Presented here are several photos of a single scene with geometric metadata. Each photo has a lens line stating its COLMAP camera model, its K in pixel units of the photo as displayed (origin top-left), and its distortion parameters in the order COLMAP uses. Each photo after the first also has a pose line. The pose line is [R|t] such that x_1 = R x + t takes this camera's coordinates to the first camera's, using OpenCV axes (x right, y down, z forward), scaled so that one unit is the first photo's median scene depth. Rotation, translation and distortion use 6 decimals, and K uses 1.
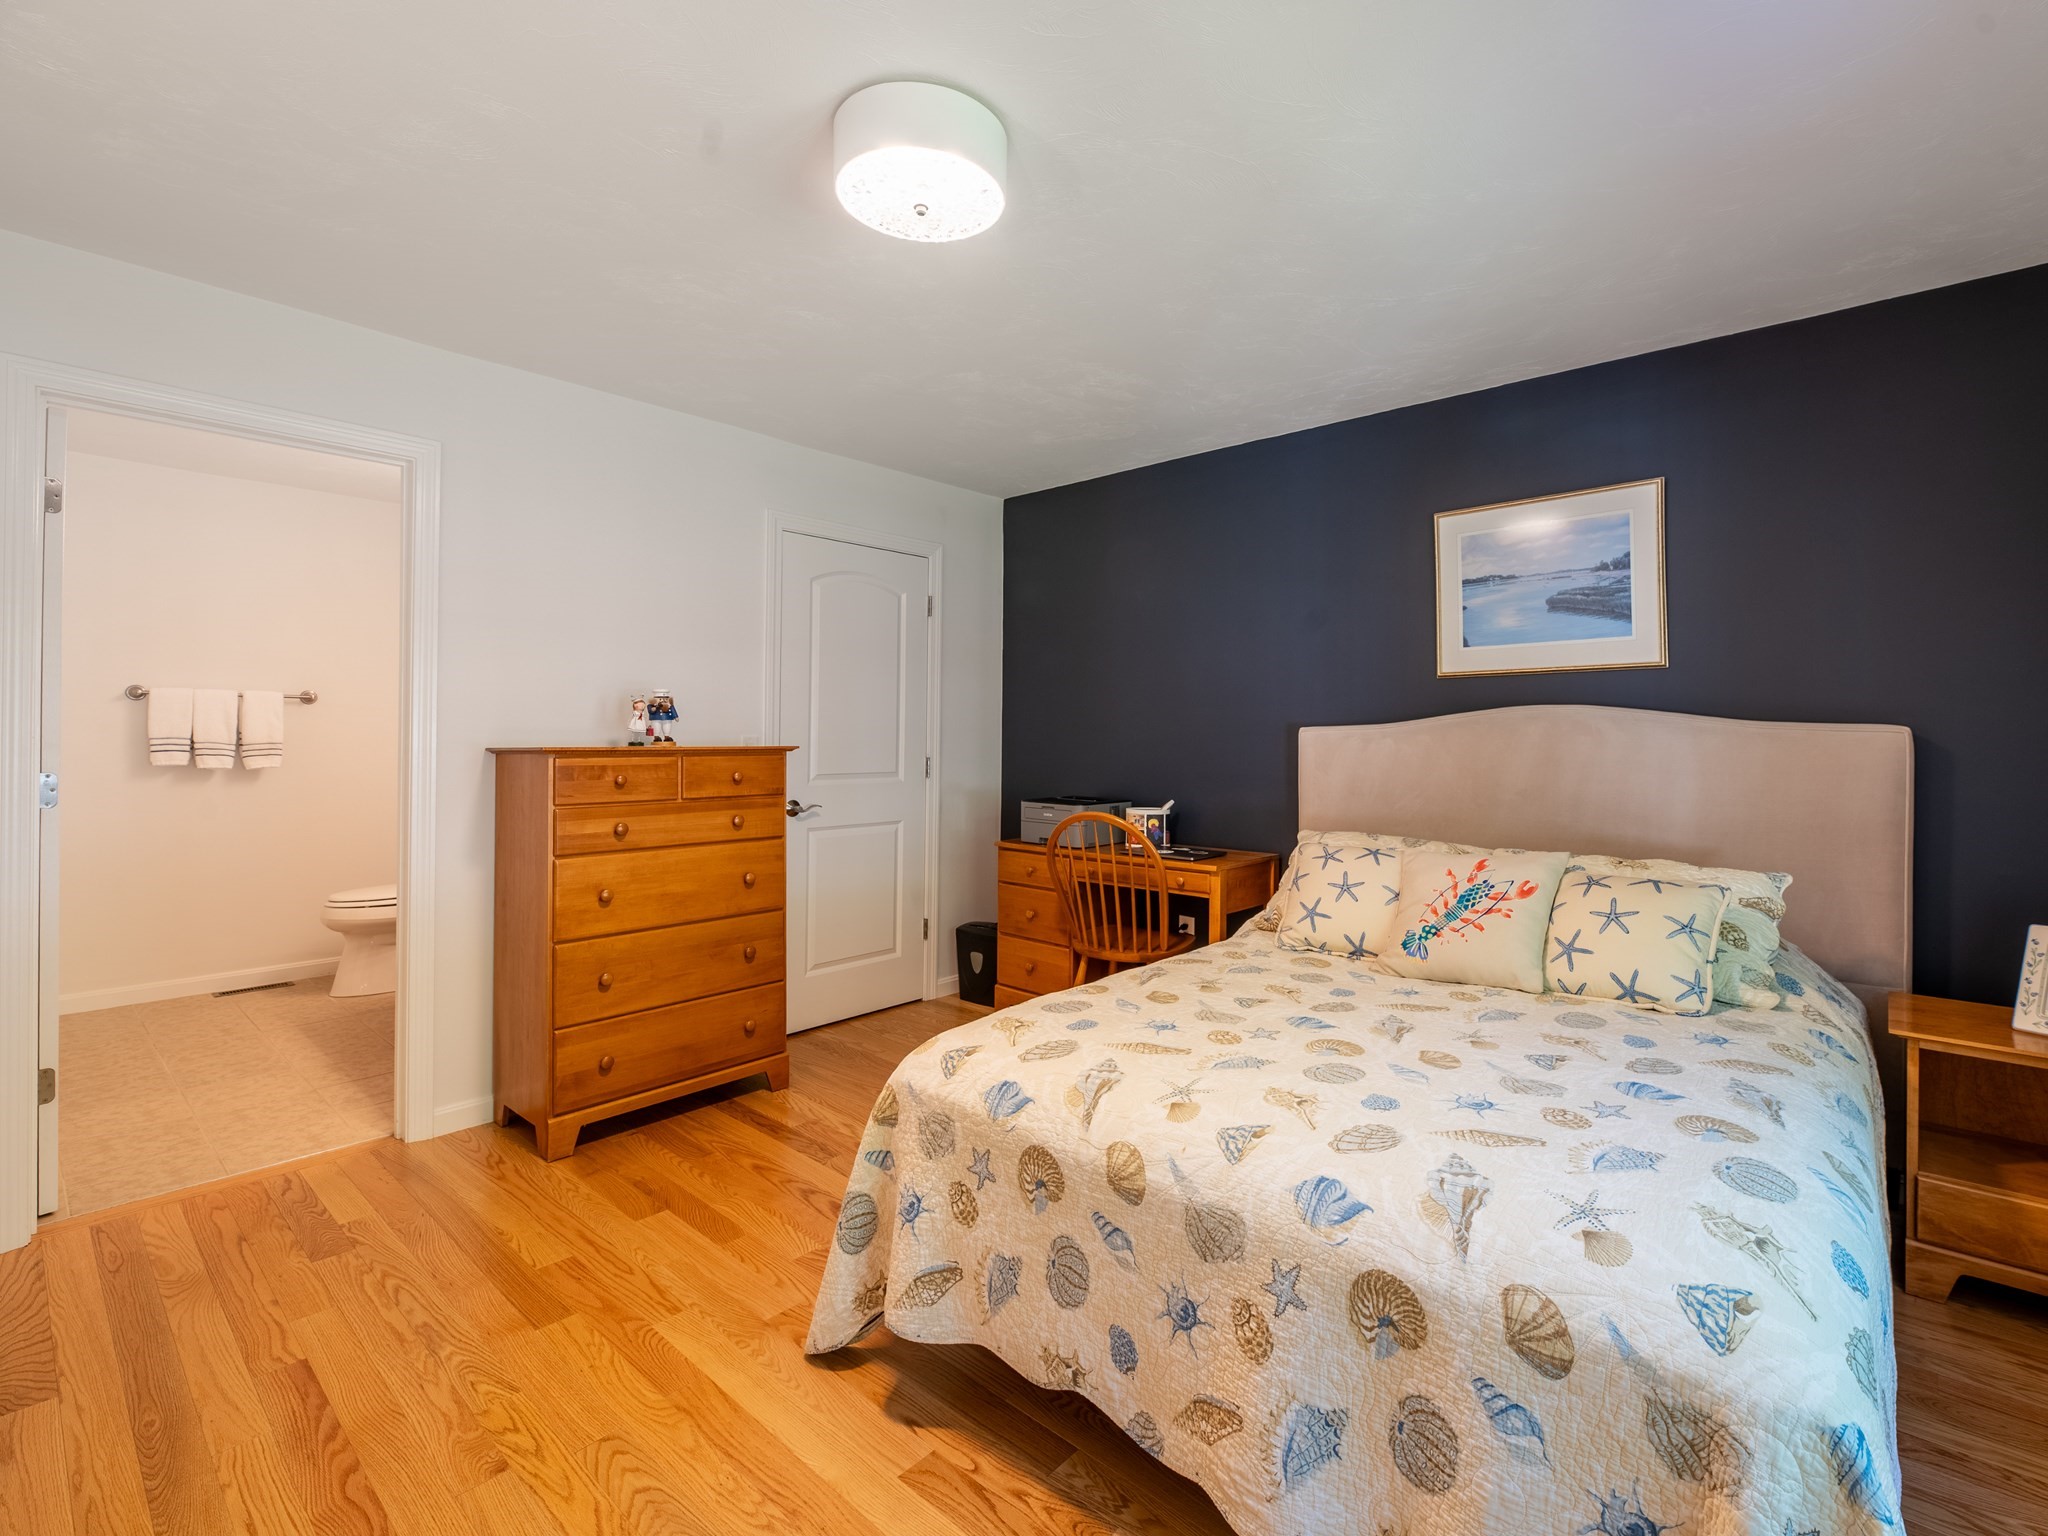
lens RADIAL K [[946.8, 0, 1011.5], [0, 946.8, 718.5], [0, 0, 1]] dist [-0.002901, -0.001180]
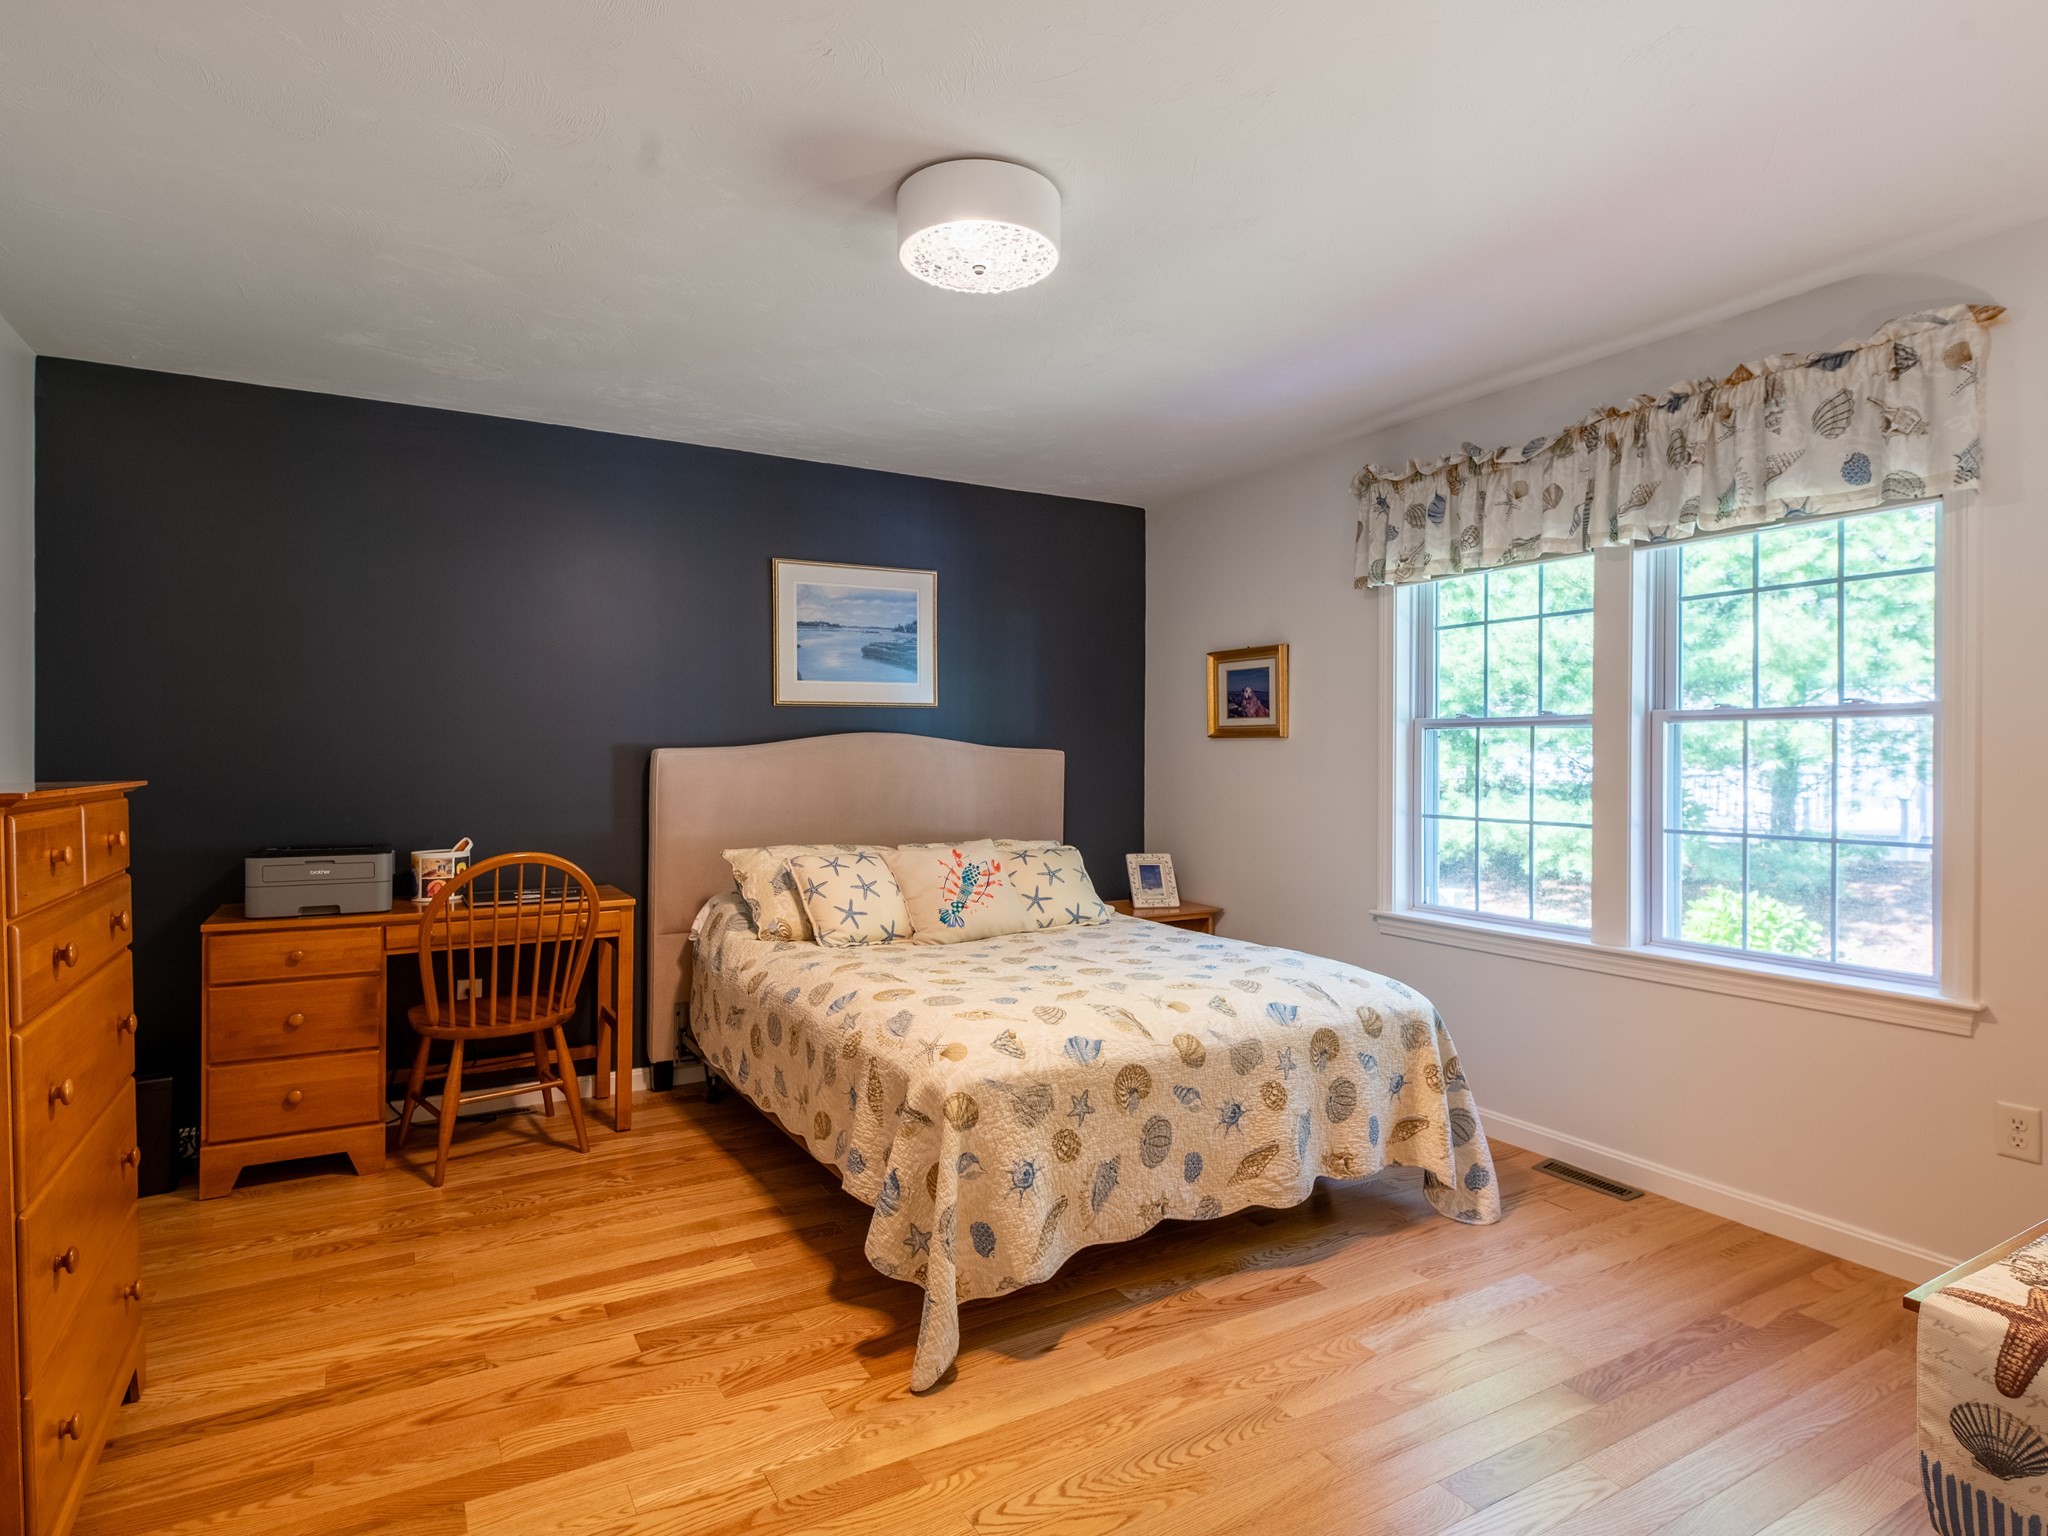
lens RADIAL K [[1097.7, 0, 1035.3], [0, 1097.7, 755.4], [0, 0, 1]] dist [0.002234, -0.000174]
pose [[0.317793, -0.004007, 0.948152, -0.965145], [-0.015110, 0.999843, 0.009290, -0.000627], [-0.948040, -0.017279, 0.317682, 0.412260]]
